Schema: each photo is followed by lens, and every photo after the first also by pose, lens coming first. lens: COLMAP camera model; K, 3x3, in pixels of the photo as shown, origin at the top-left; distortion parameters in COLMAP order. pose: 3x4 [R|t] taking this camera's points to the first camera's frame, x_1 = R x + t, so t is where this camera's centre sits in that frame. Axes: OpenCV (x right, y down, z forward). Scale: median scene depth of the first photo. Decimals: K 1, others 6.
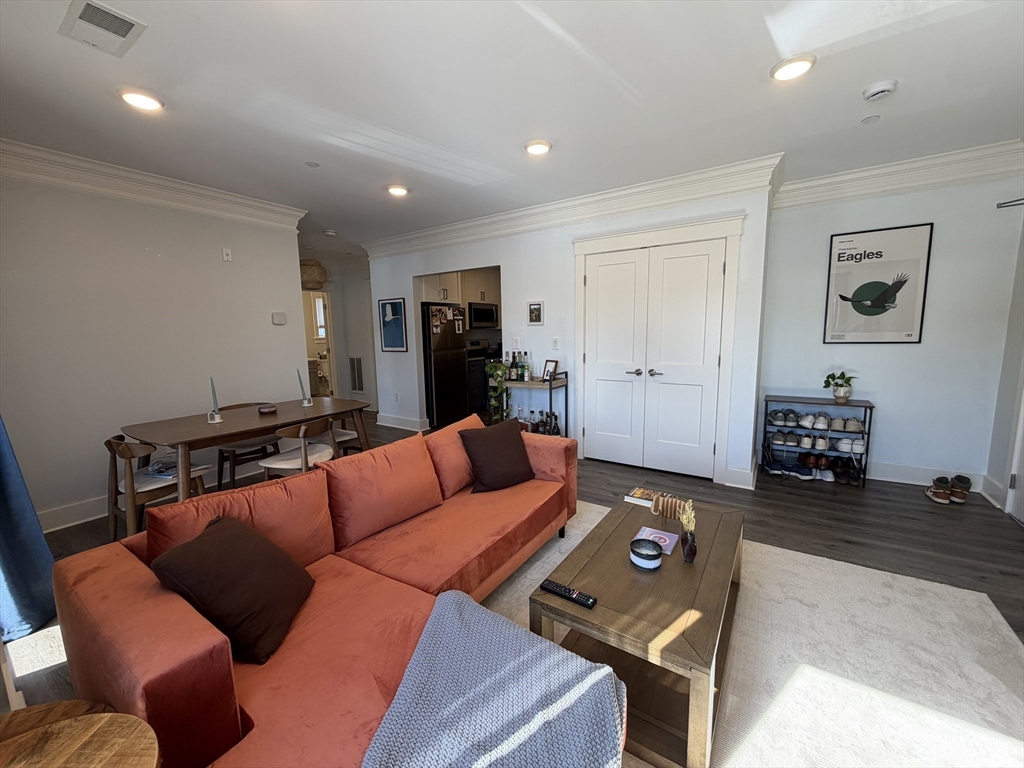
lens RADIAL K [[406.1, 0, 509.4], [0, 406.1, 385.2], [0, 0, 1]] dist [-0.000137, -0.000078]
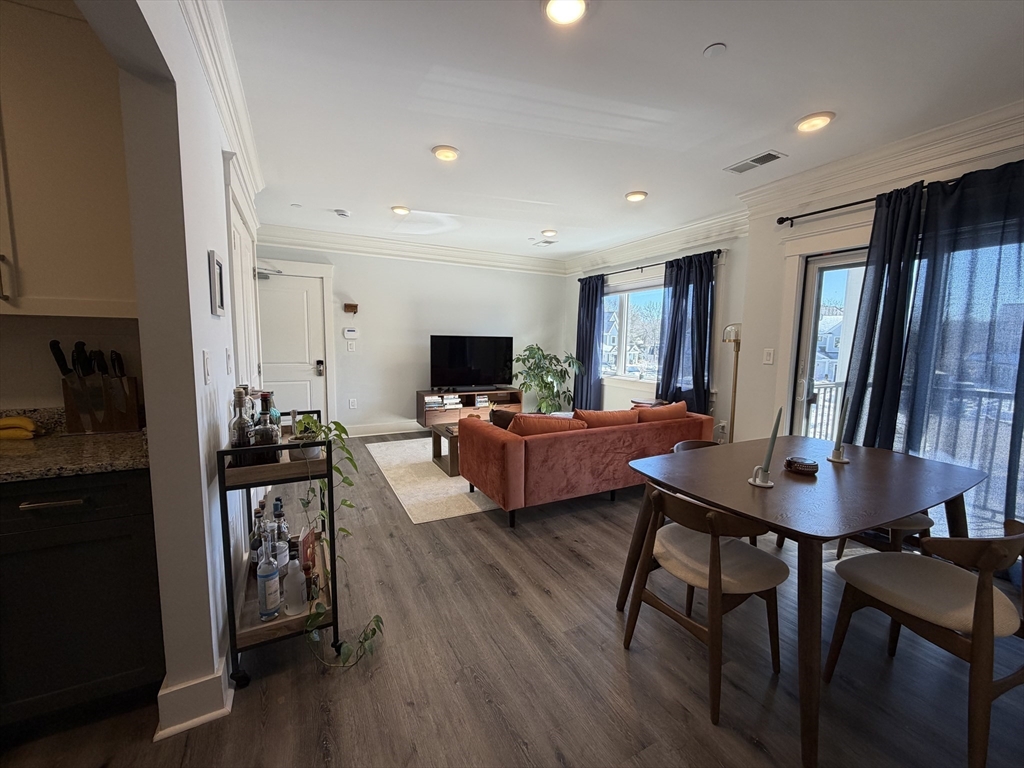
lens RADIAL K [[406.1, 0, 509.4], [0, 406.1, 385.2], [0, 0, 1]] dist [-0.000137, -0.000078]
pose [[-0.875261, -0.047383, 0.481324, -0.507697], [0.066401, 0.973993, 0.216630, -0.208026], [-0.479071, 0.221568, -0.849352, 1.686100]]
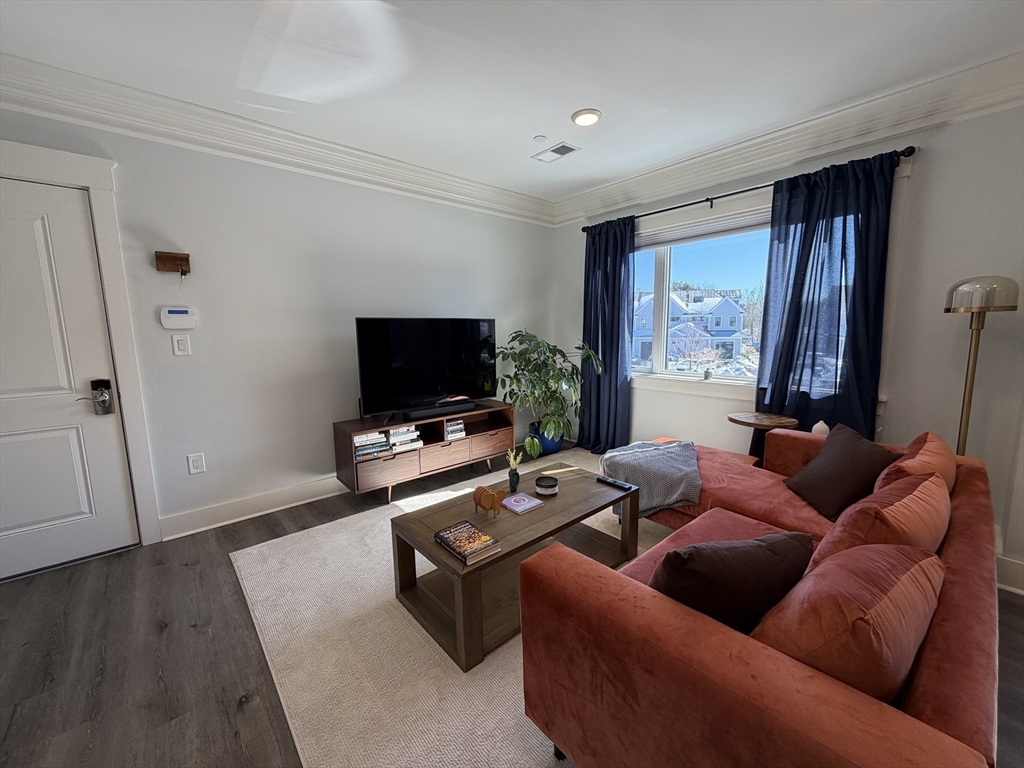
lens RADIAL K [[406.1, 0, 509.4], [0, 406.1, 385.2], [0, 0, 1]] dist [-0.000137, -0.000078]
pose [[-0.964190, -0.004945, 0.265165, 0.055477], [0.067330, 0.962506, 0.262773, -0.133815], [-0.256523, 0.271216, -0.927706, 1.126744]]
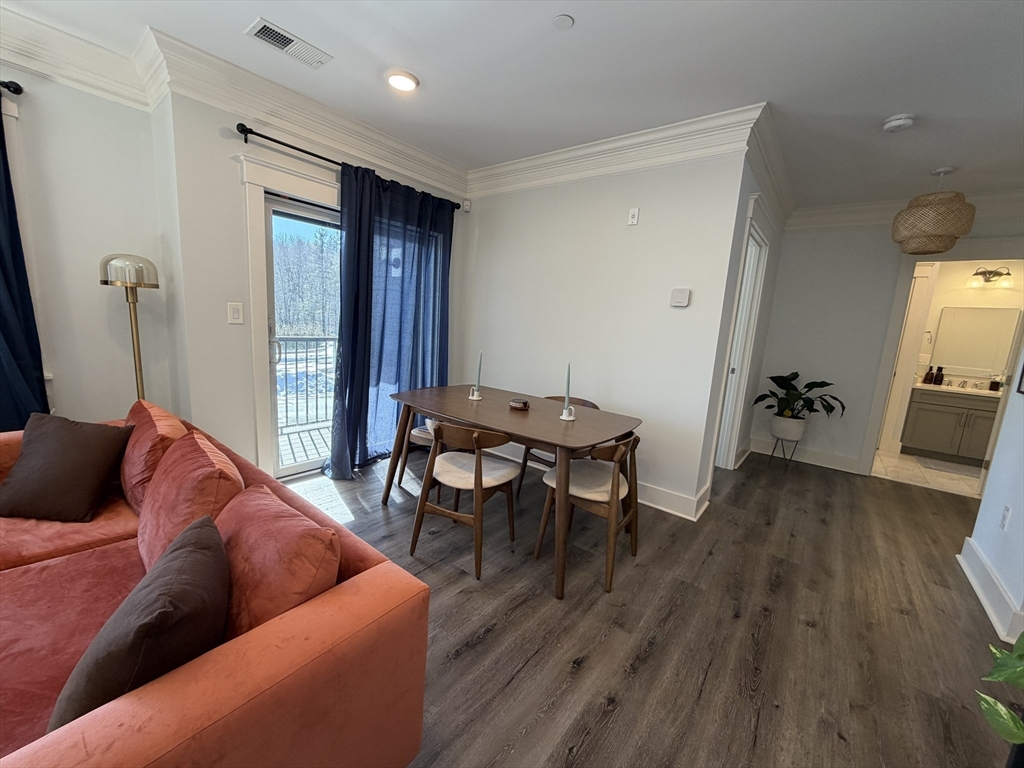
lens RADIAL K [[406.1, 0, 509.4], [0, 406.1, 385.2], [0, 0, 1]] dist [-0.000137, -0.000078]
pose [[-0.084007, 0.172575, -0.981407, 0.188905], [-0.196841, 0.962608, 0.186119, -0.123058], [0.976830, 0.208816, -0.046896, 1.021087]]
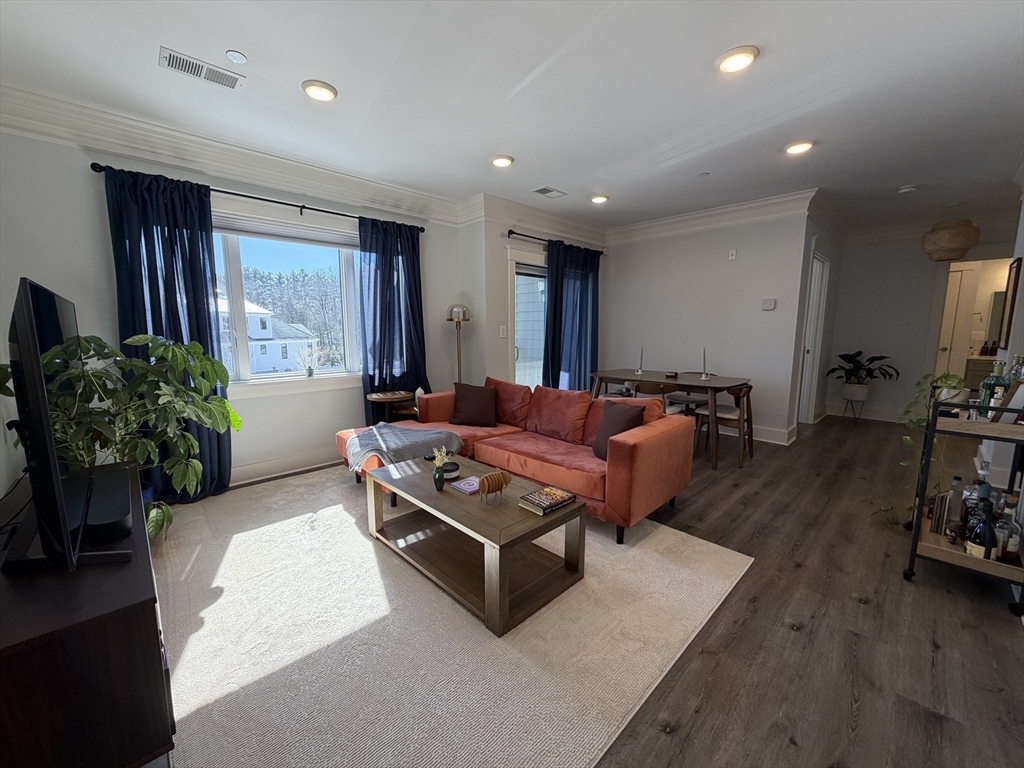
lens RADIAL K [[406.1, 0, 509.4], [0, 406.1, 385.2], [0, 0, 1]] dist [-0.000137, -0.000078]
pose [[-0.208207, 0.154764, -0.965763, 0.843637], [-0.126613, 0.974829, 0.183513, -0.086261], [0.969855, 0.160487, -0.183371, 0.736800]]
